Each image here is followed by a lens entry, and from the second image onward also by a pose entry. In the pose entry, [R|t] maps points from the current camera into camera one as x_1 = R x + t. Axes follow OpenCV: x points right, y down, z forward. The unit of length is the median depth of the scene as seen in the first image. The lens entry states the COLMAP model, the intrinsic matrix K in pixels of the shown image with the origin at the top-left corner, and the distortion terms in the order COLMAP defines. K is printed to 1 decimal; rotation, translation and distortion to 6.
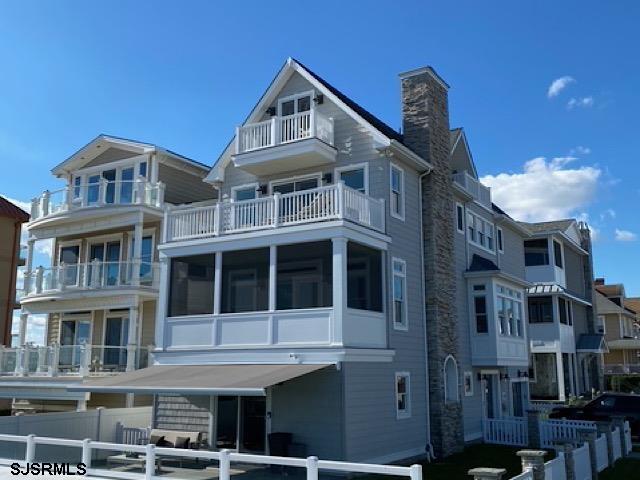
lens RADIAL K [[584.0, 0, 320.0], [0, 584.0, 240.0], [0, 0, 1]] dist [0.001954, -0.001453]
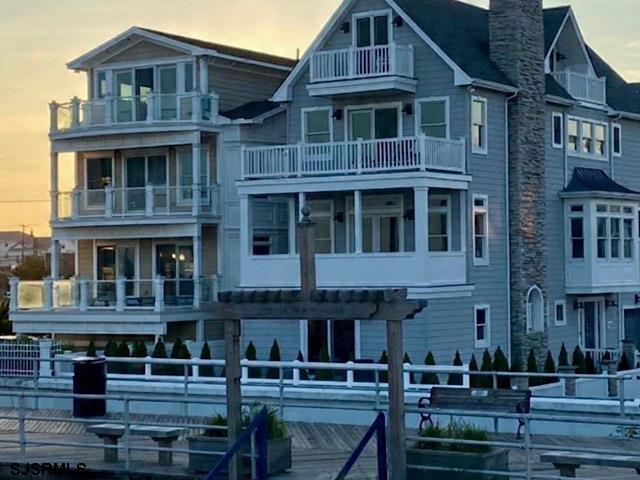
lens RADIAL K [[1413.4, 0, 320.0], [0, 1413.4, 240.0], [0, 0, 1]] dist [0.003872, -0.034032]
pose [[0.999198, -0.014748, -0.037214, -0.046203], [0.021867, 0.979790, 0.198828, -0.349763], [0.033530, -0.199482, 0.979328, -1.290373]]
